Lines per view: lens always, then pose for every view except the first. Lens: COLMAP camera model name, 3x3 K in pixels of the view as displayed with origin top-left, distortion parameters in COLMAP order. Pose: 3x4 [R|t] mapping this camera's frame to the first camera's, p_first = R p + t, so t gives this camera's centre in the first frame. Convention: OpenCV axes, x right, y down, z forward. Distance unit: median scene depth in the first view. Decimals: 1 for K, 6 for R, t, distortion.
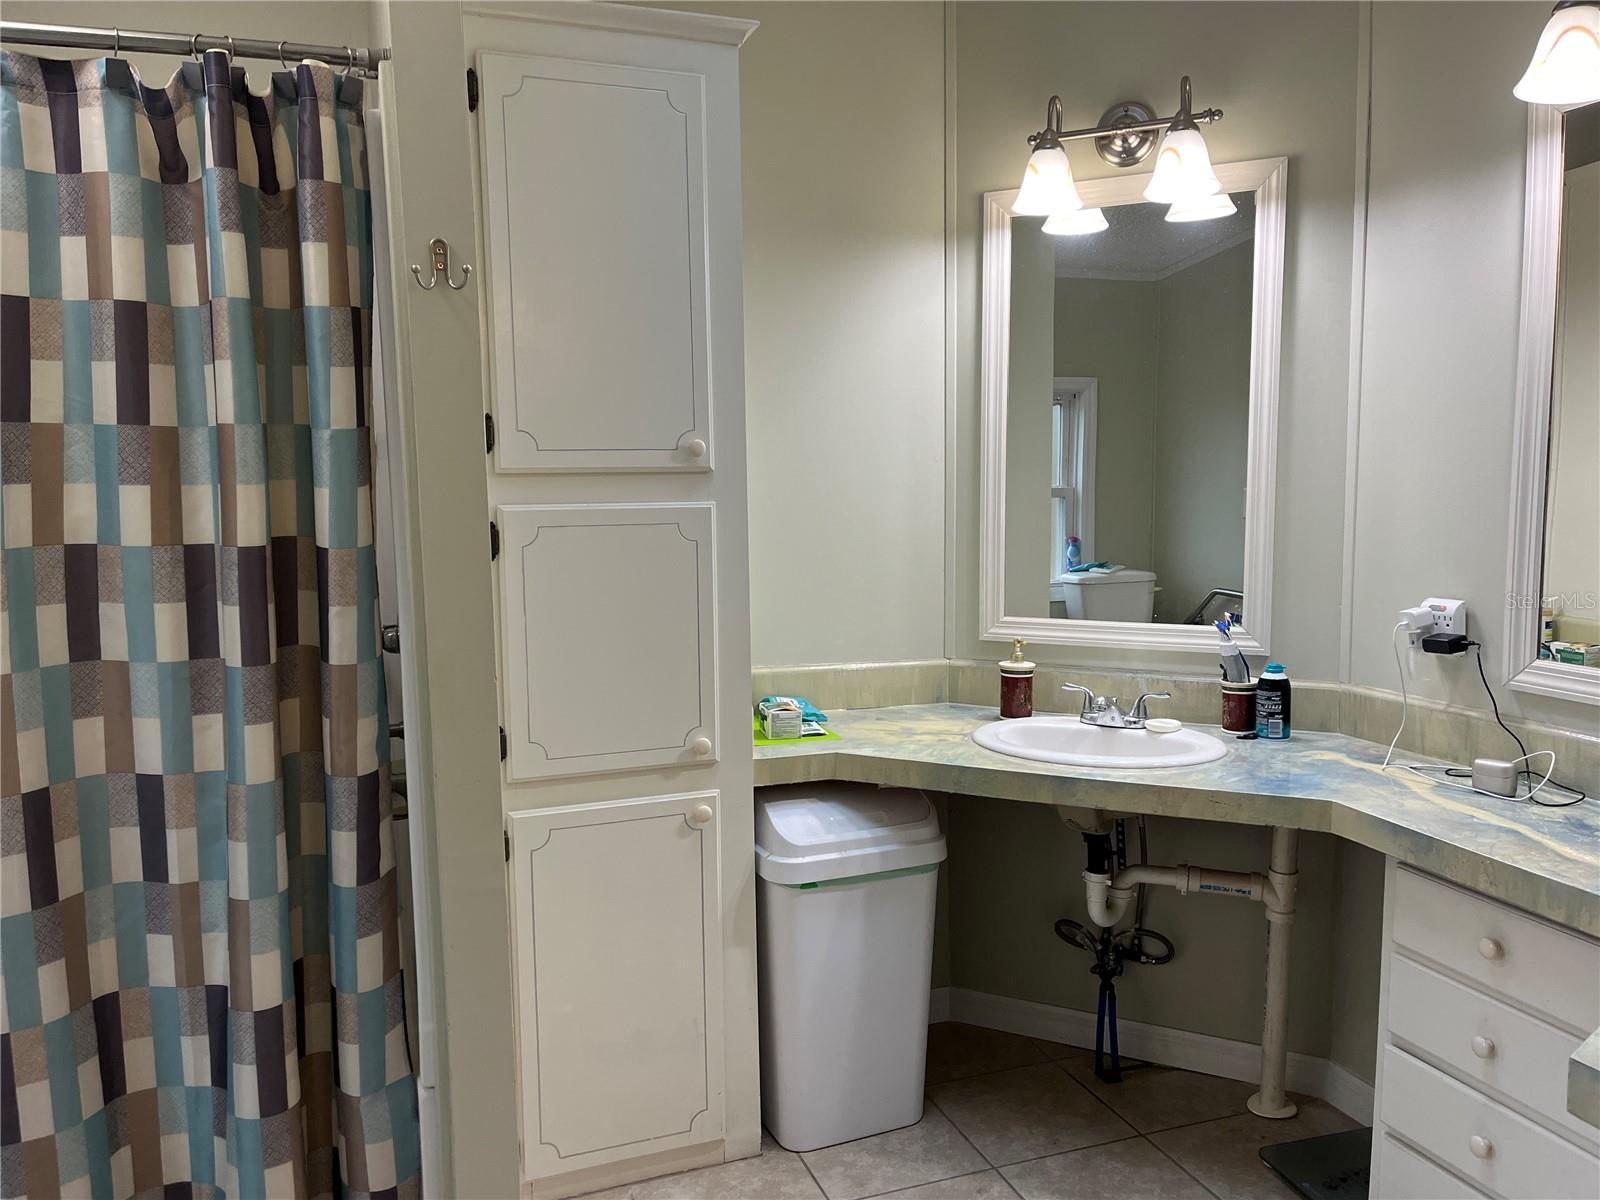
lens RADIAL K [[1189.8, 0, 799.6], [0, 1189.8, 593.4], [0, 0, 1]] dist [0.026905, -0.041584]
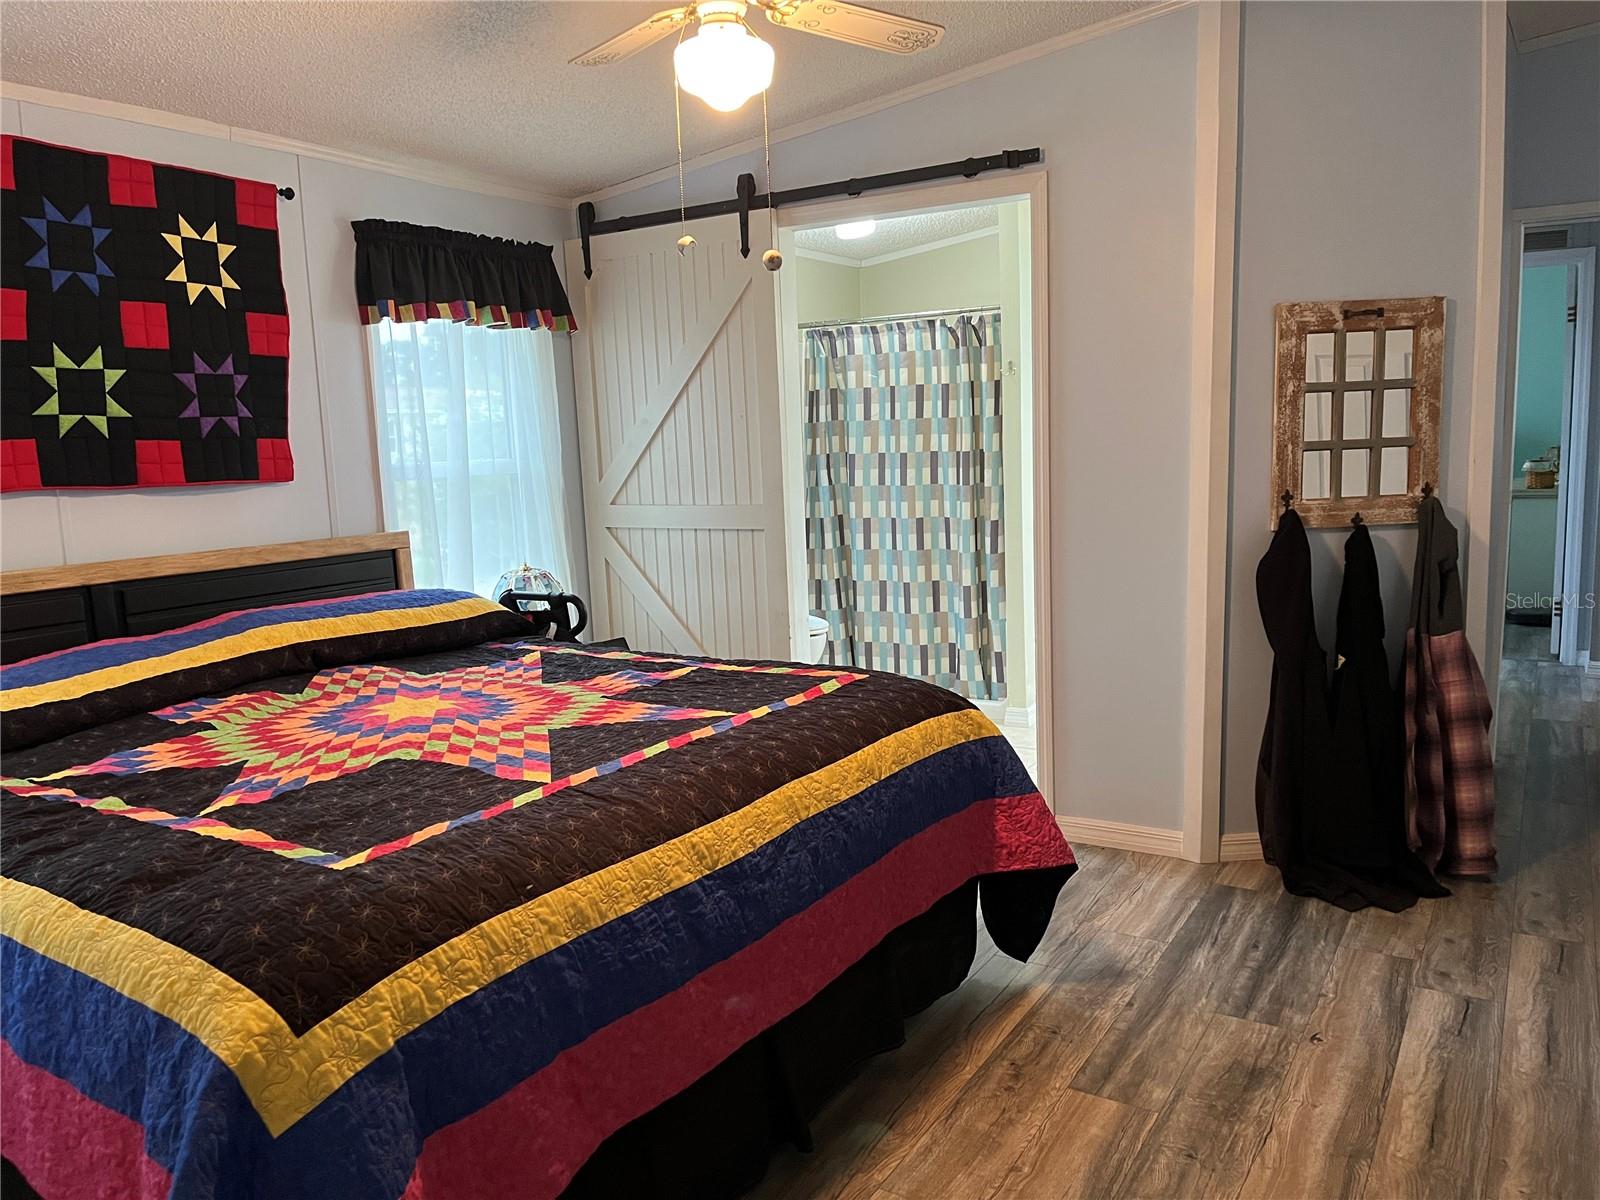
lens RADIAL K [[1189.8, 0, 794.4], [0, 1189.8, 604.9], [0, 0, 1]] dist [0.026905, -0.041584]
pose [[0.622514, 0.098886, -0.776336, 1.941643], [-0.048922, 0.994962, 0.087505, 0.125062], [0.781078, -0.016494, 0.624215, -1.556884]]
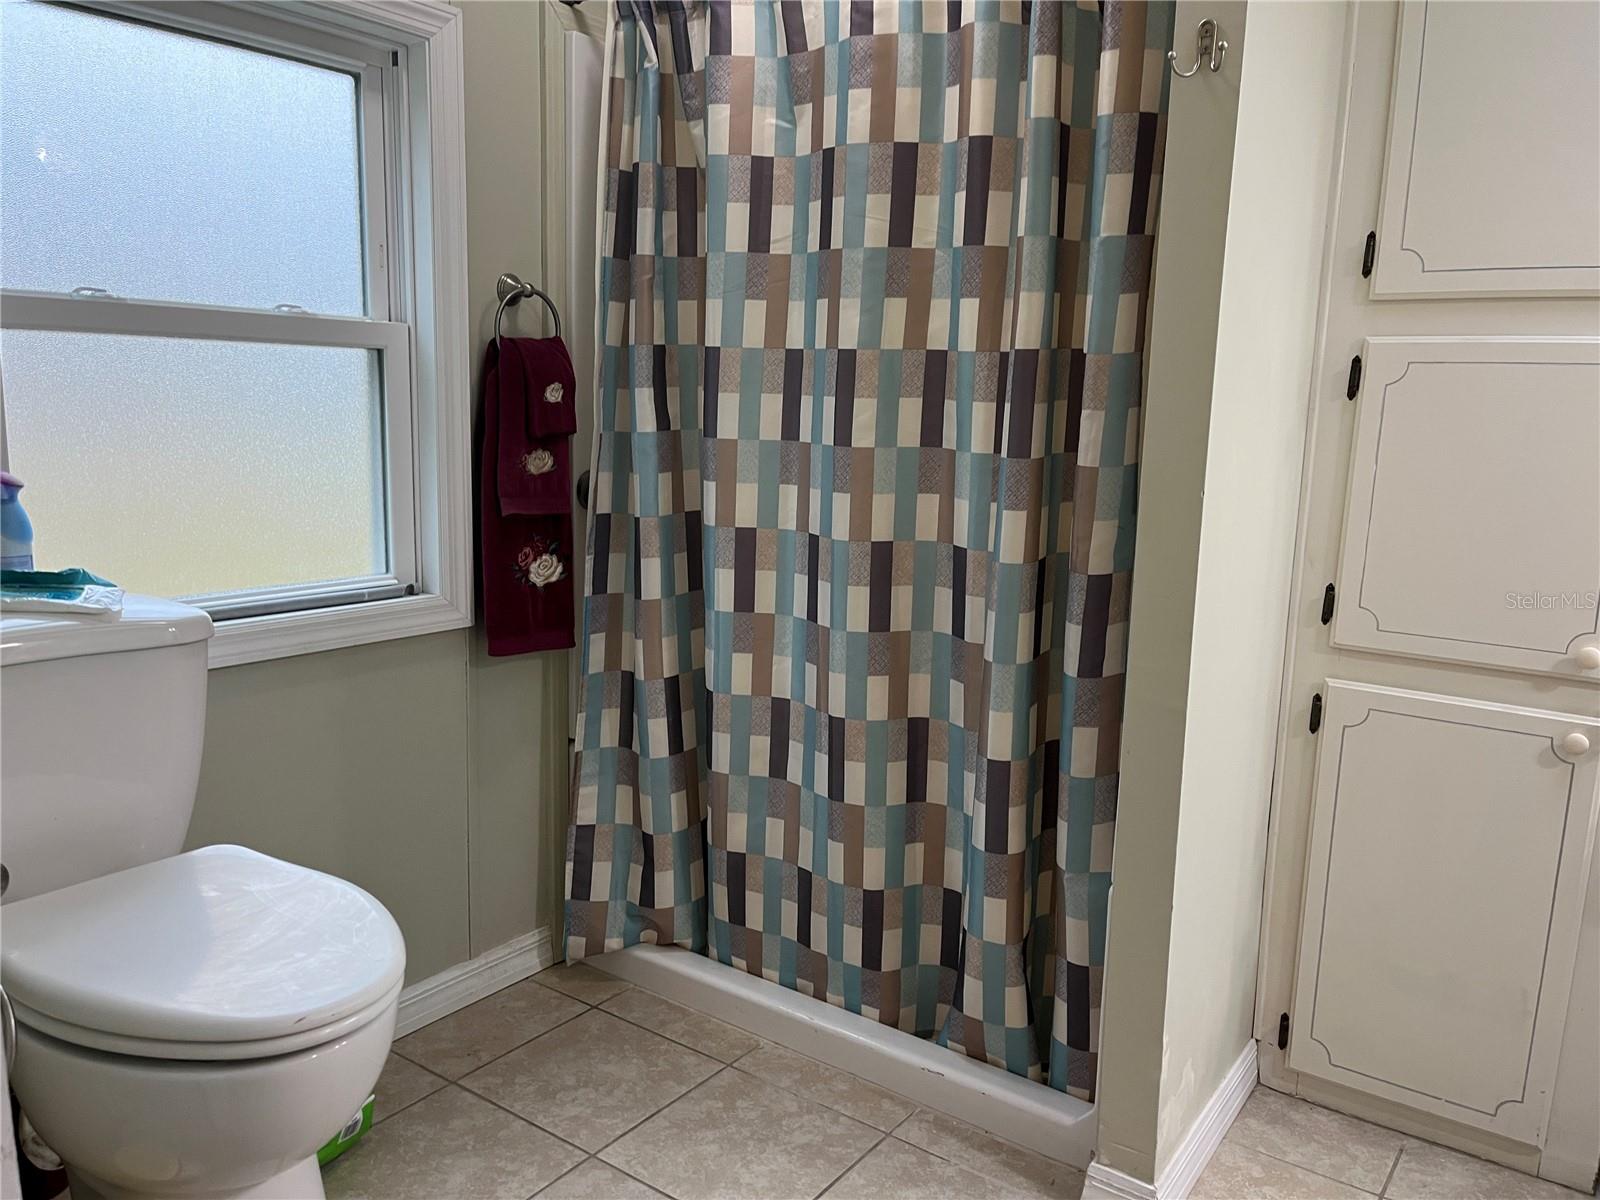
lens RADIAL K [[1189.8, 0, 798.9], [0, 1189.8, 608.7], [0, 0, 1]] dist [0.026905, -0.041584]
pose [[0.557730, 0.177490, -0.810823, 0.353643], [-0.114155, 0.983989, 0.136875, 0.068222], [0.822135, 0.016220, 0.569062, 0.187279]]
